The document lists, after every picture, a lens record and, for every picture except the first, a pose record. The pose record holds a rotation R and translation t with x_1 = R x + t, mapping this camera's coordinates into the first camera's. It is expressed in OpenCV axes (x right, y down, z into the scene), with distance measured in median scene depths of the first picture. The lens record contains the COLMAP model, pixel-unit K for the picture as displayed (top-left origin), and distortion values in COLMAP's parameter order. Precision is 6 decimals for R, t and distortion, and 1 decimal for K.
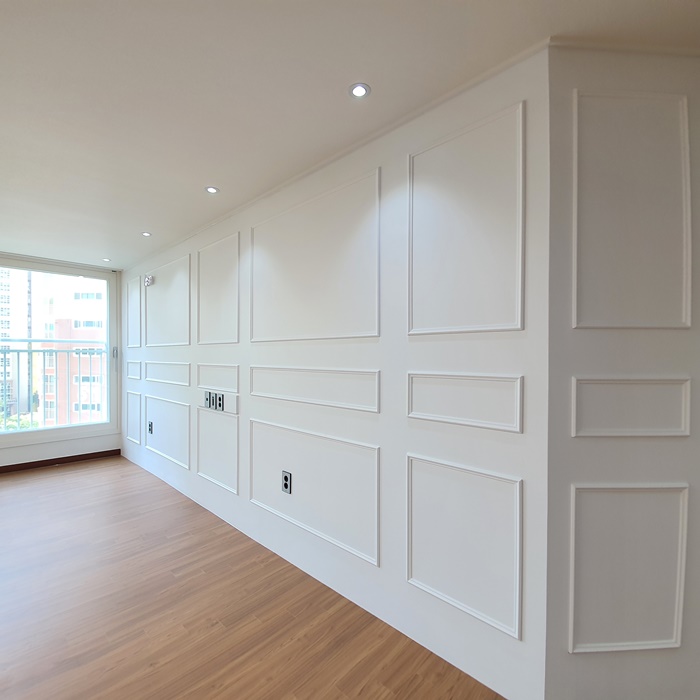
lens RADIAL K [[371.7, 0, 345.5], [0, 371.7, 356.9], [0, 0, 1]] dist [0.004109, -0.009507]
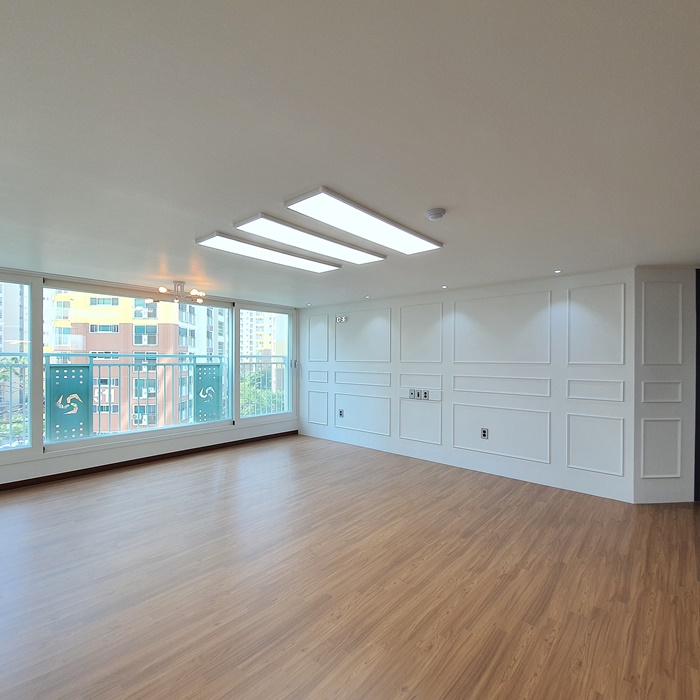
lens RADIAL K [[371.7, 0, 351.0], [0, 371.7, 355.3], [0, 0, 1]] dist [0.004109, -0.009507]
pose [[0.999899, 0.000645, 0.014218, -0.670486], [-0.000453, 0.999909, -0.013497, -0.042260], [-0.014225, 0.013489, 0.999808, -0.735674]]
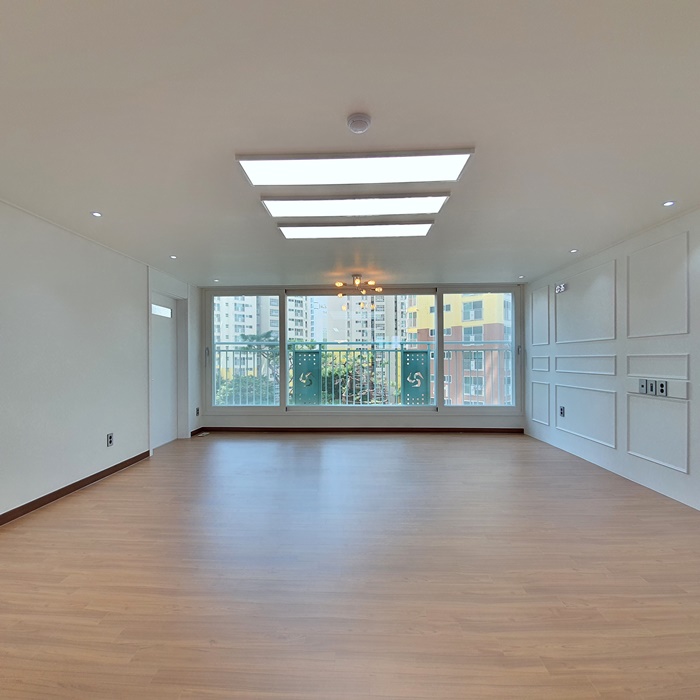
lens RADIAL K [[371.7, 0, 331.3], [0, 371.7, 355.2], [0, 0, 1]] dist [0.004109, -0.009507]
pose [[0.640312, -0.013232, -0.768001, -0.112150], [0.002758, 0.999885, -0.014928, 0.034111], [0.768110, 0.007440, 0.640275, -0.424795]]
